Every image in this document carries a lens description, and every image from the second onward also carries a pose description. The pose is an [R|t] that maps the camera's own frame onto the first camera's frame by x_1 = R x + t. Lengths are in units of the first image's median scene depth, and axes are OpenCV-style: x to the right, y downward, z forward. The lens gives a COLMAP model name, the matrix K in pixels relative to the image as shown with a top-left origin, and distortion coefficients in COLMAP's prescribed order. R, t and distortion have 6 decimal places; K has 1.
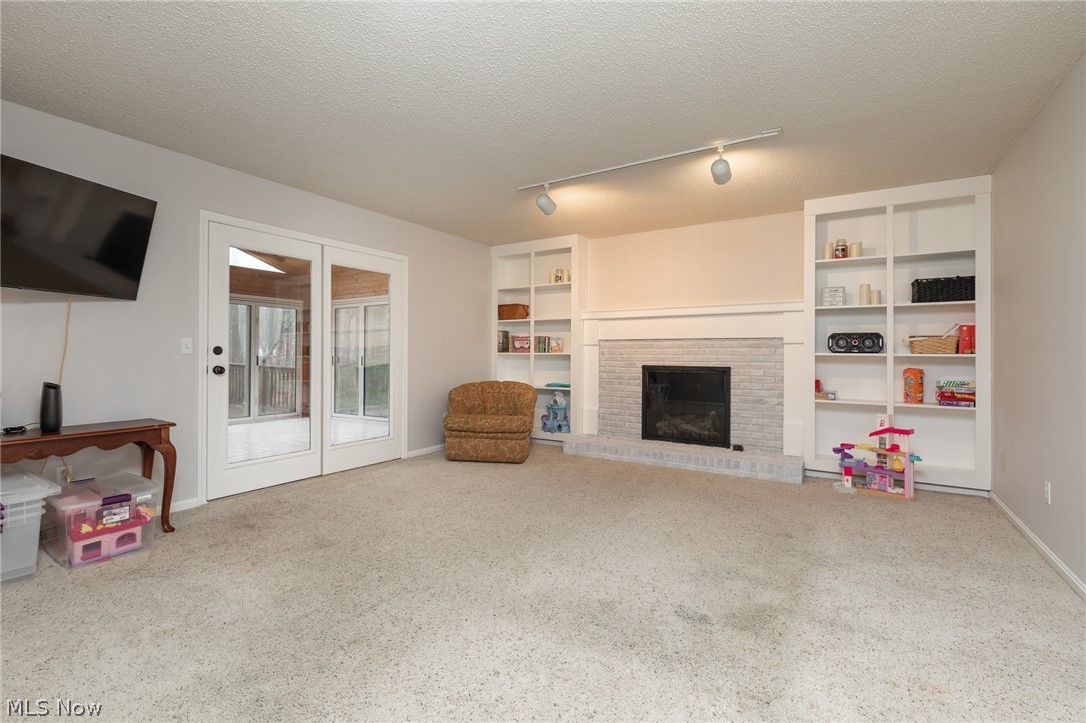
lens RADIAL K [[487.9, 0, 544.1], [0, 487.9, 348.6], [0, 0, 1]] dist [-0.000424, -0.000159]
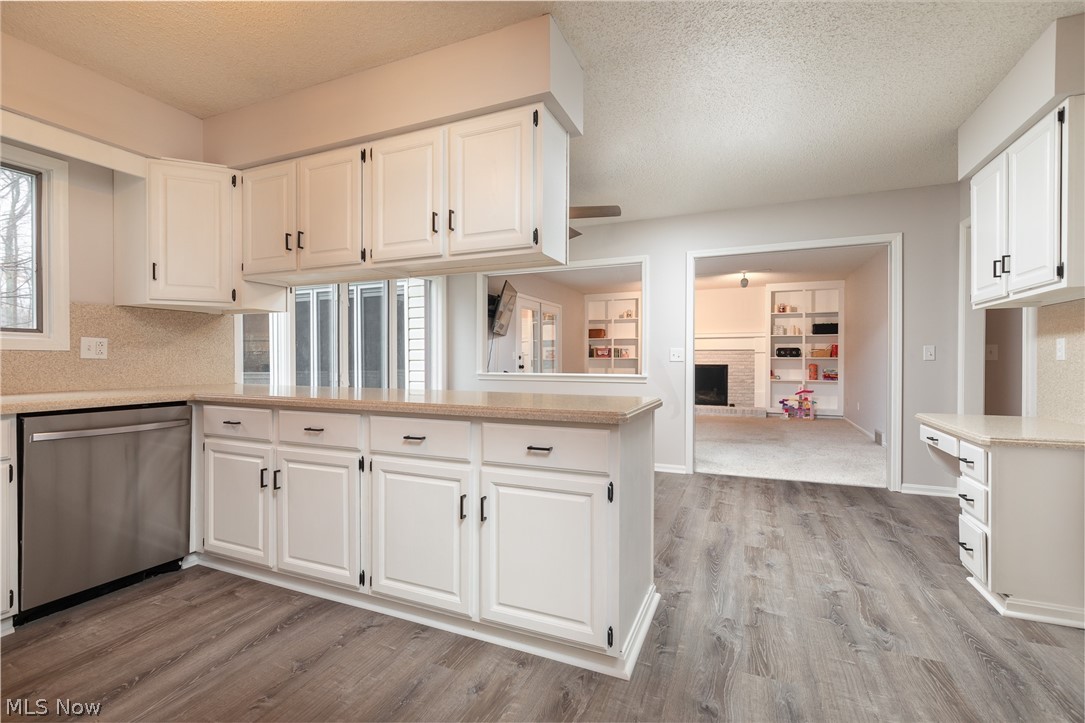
lens RADIAL K [[485.0, 0, 542.5], [0, 485.0, 361.5], [0, 0, 1]] dist [0.000841, -0.000139]
pose [[0.987566, -0.005965, 0.157090, -0.679431], [0.003377, 0.999854, 0.016736, -0.010169], [-0.157167, -0.015997, 0.987442, -0.830995]]
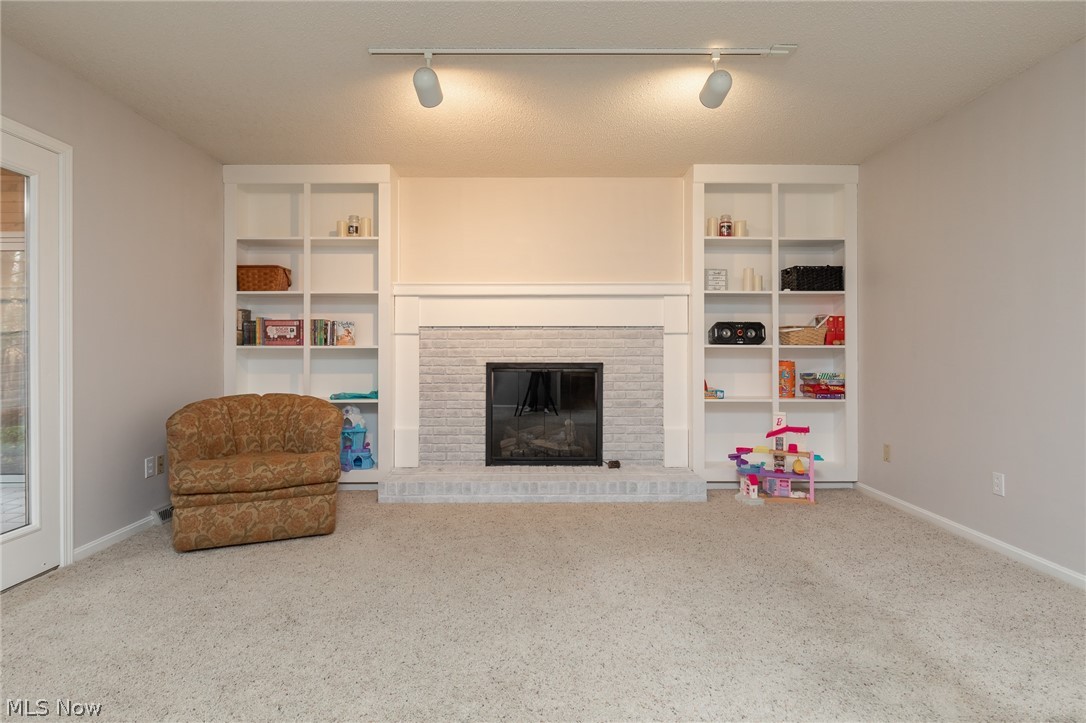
lens RADIAL K [[563.0, 0, 540.1], [0, 563.0, 346.7], [0, 0, 1]] dist [-0.001563, -0.000527]
pose [[0.843668, -0.003442, 0.536854, -0.198868], [-0.001042, 0.999967, 0.008048, 0.004596], [-0.536864, -0.007349, 0.843637, 0.296012]]
